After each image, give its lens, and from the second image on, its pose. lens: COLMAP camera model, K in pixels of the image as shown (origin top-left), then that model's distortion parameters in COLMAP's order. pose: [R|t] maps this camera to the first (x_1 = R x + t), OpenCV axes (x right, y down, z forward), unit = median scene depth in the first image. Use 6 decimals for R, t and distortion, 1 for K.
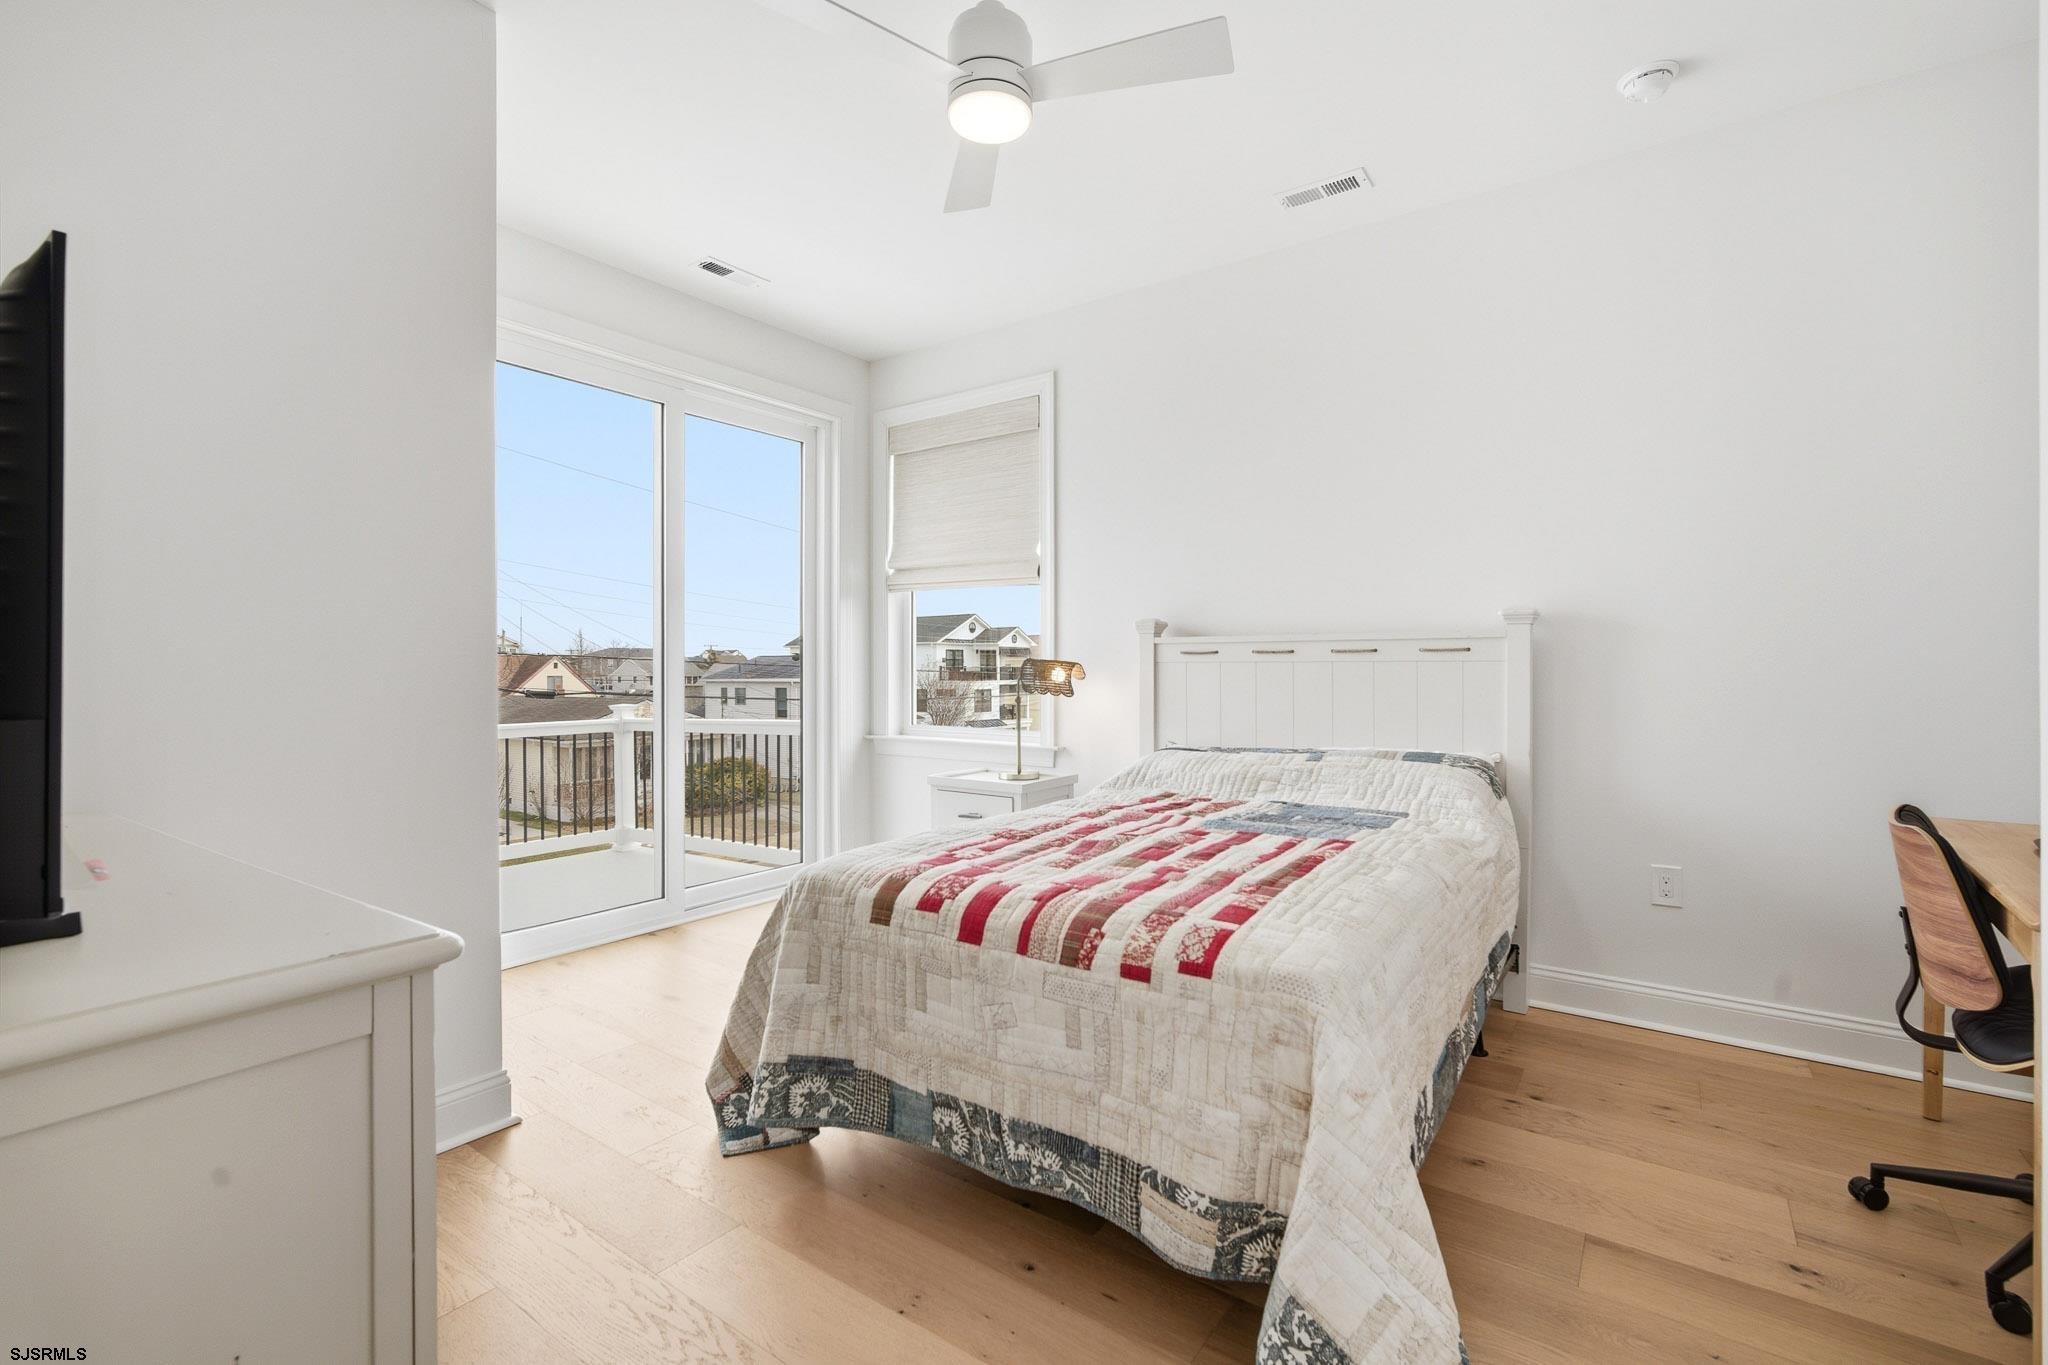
lens RADIAL K [[891.5, 0, 1029.1], [0, 891.5, 678.2], [0, 0, 1]] dist [-0.003549, -0.000215]
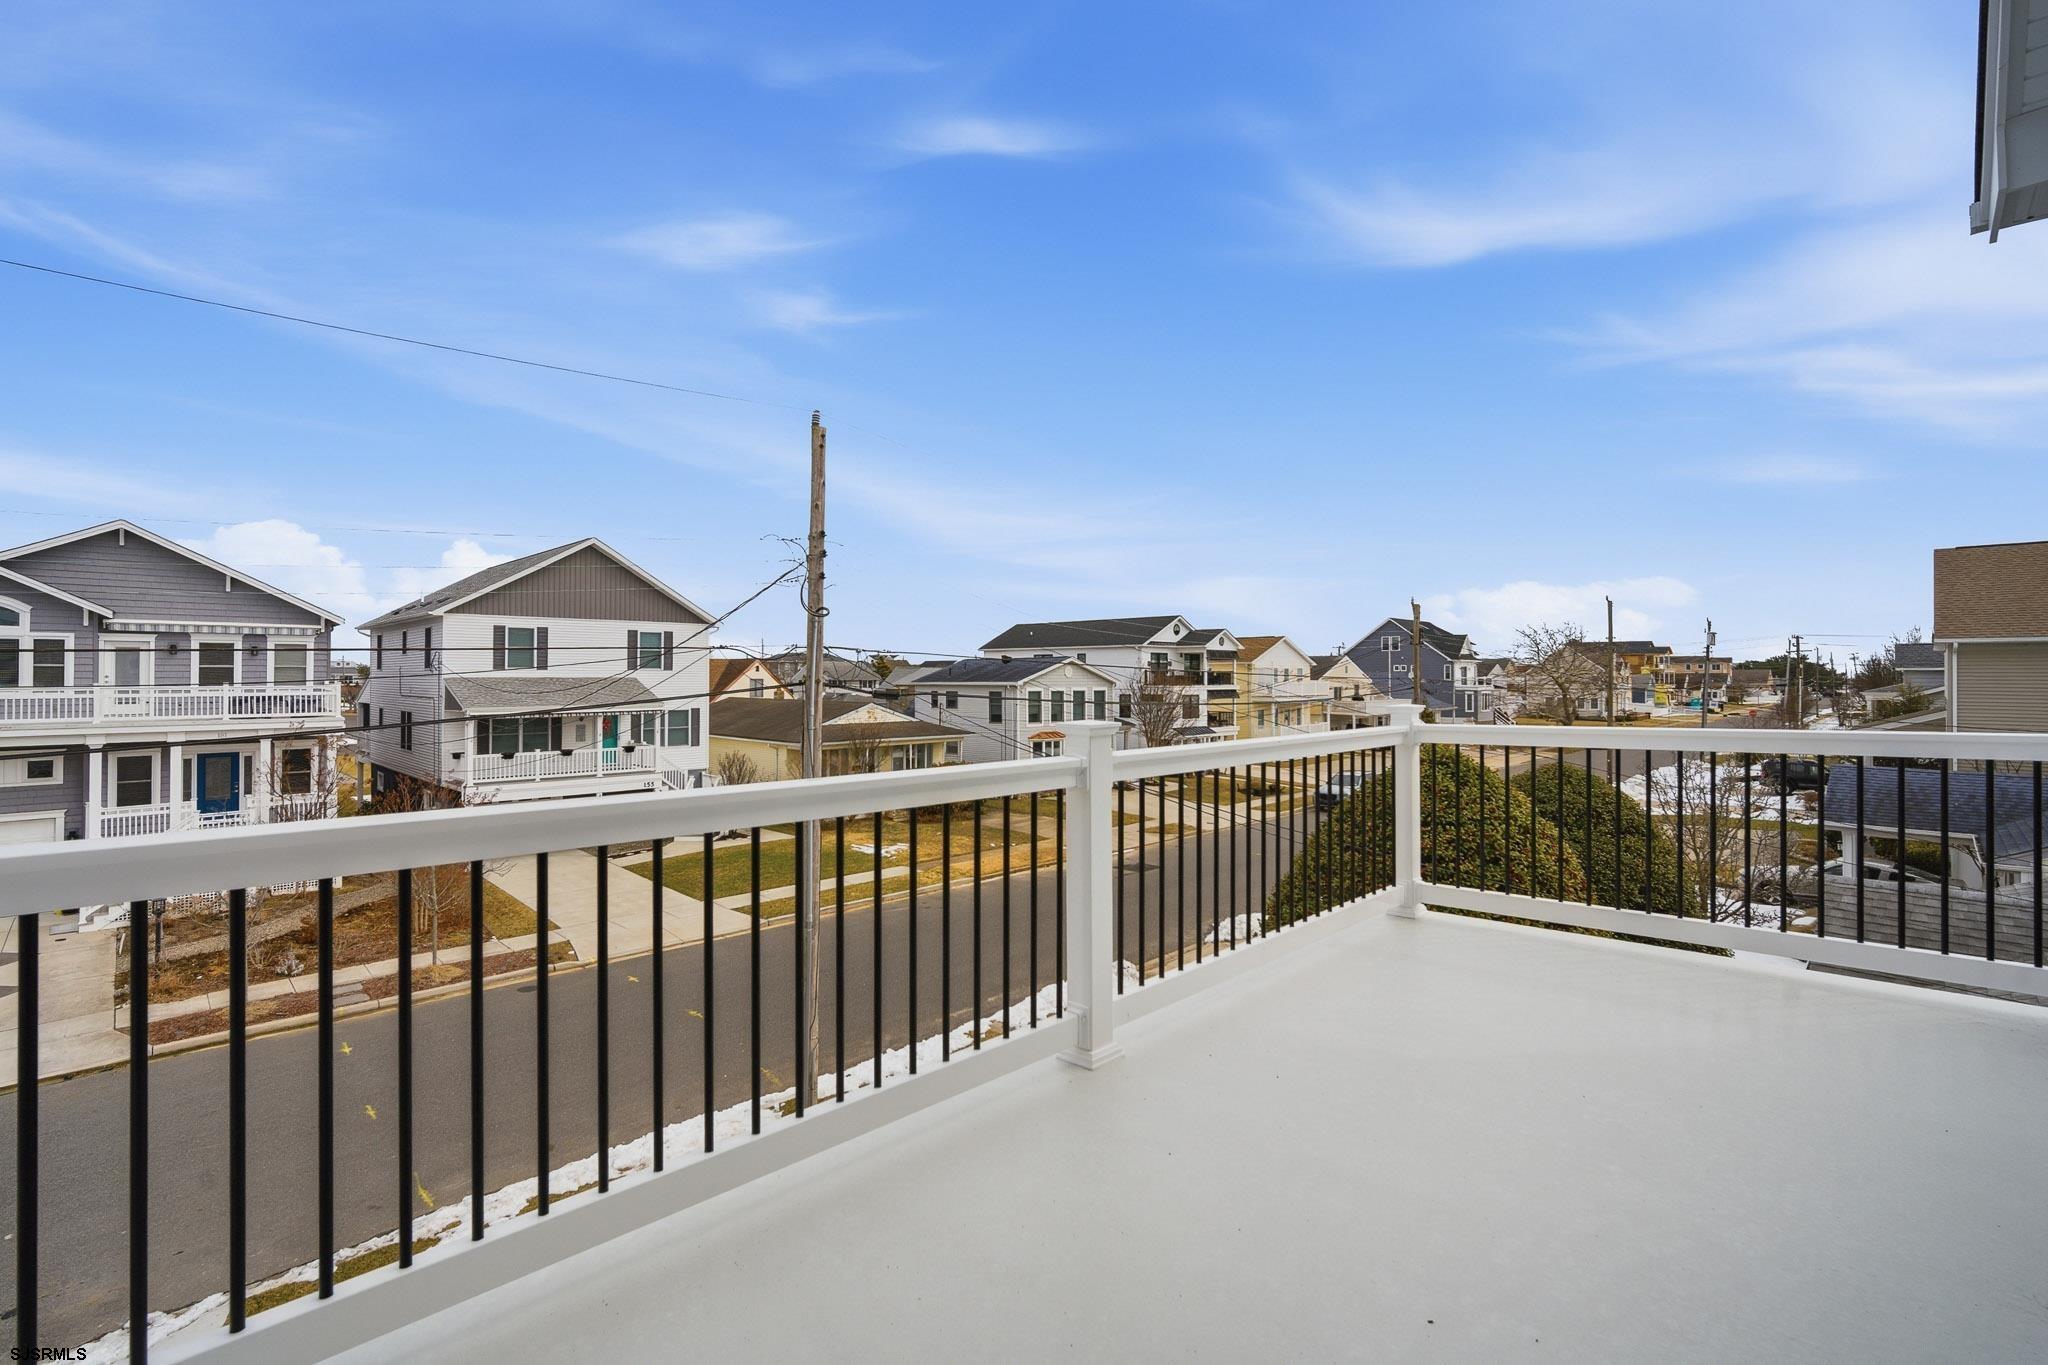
lens RADIAL K [[891.5, 0, 1011.6], [0, 891.5, 681.9], [0, 0, 1]] dist [-0.003549, -0.000215]
pose [[0.990049, 0.004593, -0.140650, -0.105223], [-0.005018, 0.999984, -0.002668, 0.002091], [0.140635, 0.003348, 0.990056, 0.037322]]
